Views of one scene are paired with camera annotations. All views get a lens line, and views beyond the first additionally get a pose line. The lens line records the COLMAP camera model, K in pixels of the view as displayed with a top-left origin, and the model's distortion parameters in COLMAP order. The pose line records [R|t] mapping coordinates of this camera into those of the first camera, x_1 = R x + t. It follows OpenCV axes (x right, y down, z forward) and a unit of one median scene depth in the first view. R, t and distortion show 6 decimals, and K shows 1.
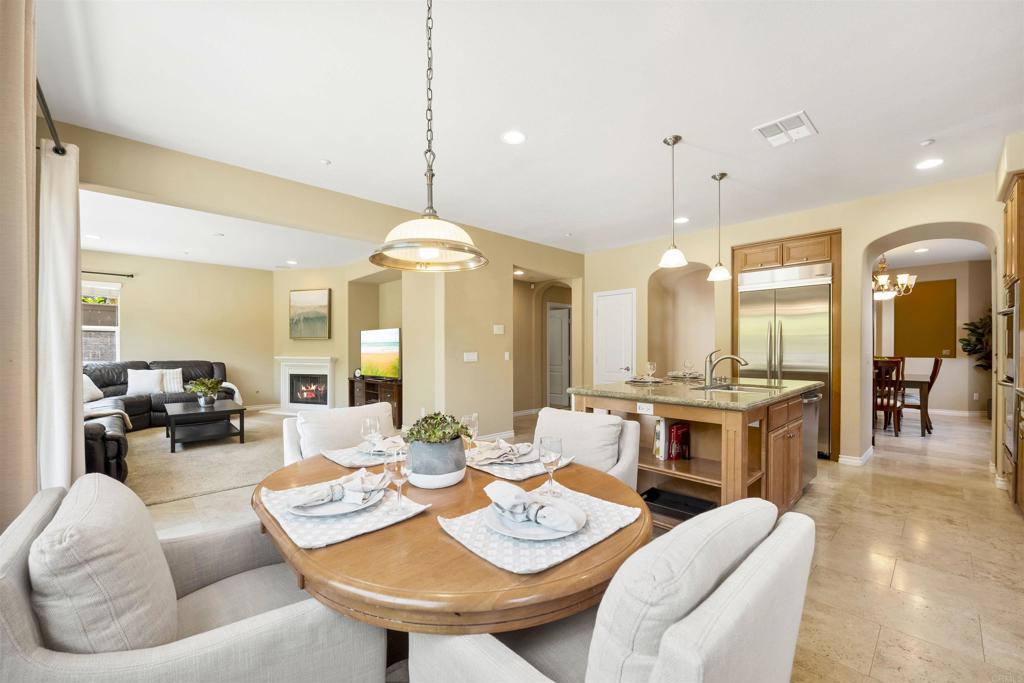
lens RADIAL K [[407.3, 0, 510.2], [0, 407.3, 350.6], [0, 0, 1]] dist [-0.012869, -0.000686]
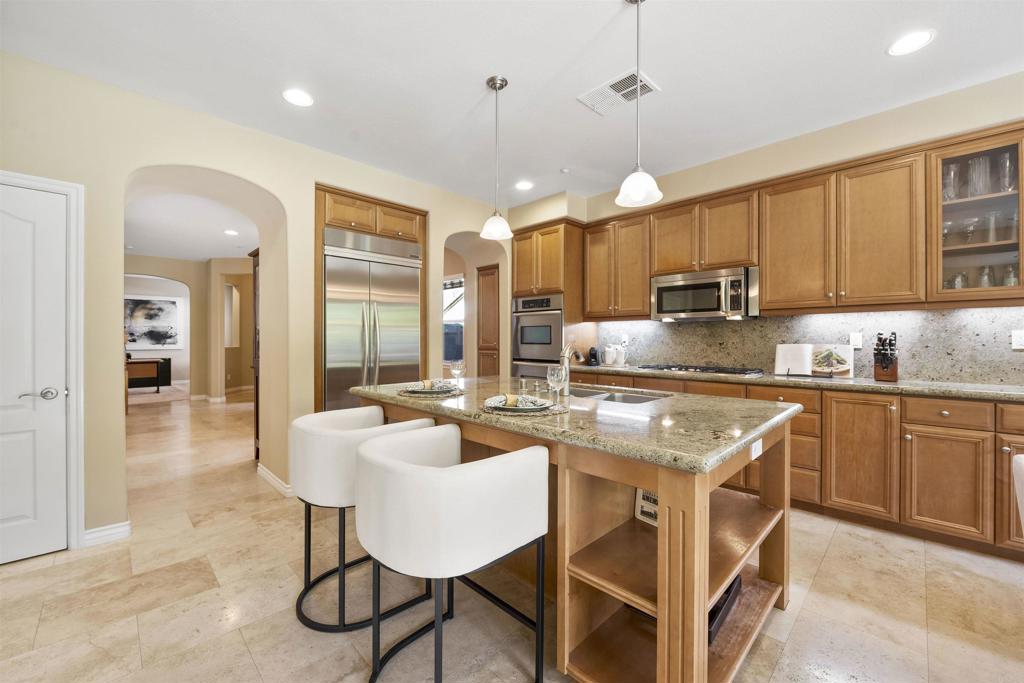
lens RADIAL K [[407.3, 0, 509.7], [0, 407.3, 340.6], [0, 0, 1]] dist [-0.012869, -0.000686]
pose [[-0.035542, -0.002791, 0.999364, -0.098369], [0.004959, 0.999983, 0.002969, -0.003158], [-0.999356, 0.005061, -0.035527, 0.632195]]
